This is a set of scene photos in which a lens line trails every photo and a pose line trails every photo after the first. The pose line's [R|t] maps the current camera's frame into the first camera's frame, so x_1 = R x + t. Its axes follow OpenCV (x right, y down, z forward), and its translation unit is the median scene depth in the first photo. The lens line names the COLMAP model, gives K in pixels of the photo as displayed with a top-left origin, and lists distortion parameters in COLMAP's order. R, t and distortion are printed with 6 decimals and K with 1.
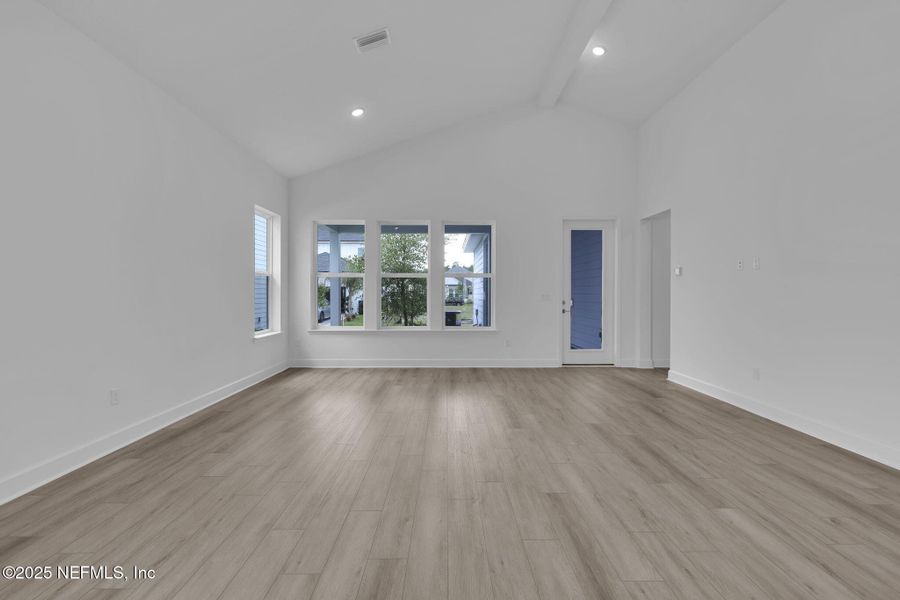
lens RADIAL K [[427.3, 0, 450.0], [0, 427.3, 300.0], [0, 0, 1]] dist [0.000834, 0.000016]
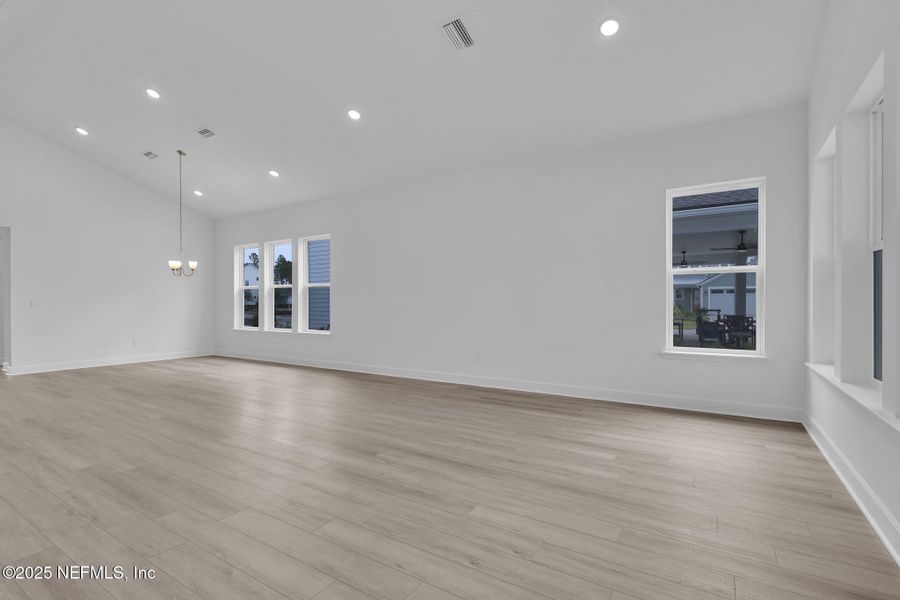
lens RADIAL K [[427.3, 0, 450.0], [0, 427.3, 300.0], [0, 0, 1]] dist [0.000834, 0.000016]
pose [[-0.550680, 0.003971, -0.834707, 0.936199], [0.000515, 0.999990, 0.004417, -0.012120], [0.834716, 0.002002, -0.550677, 2.208865]]
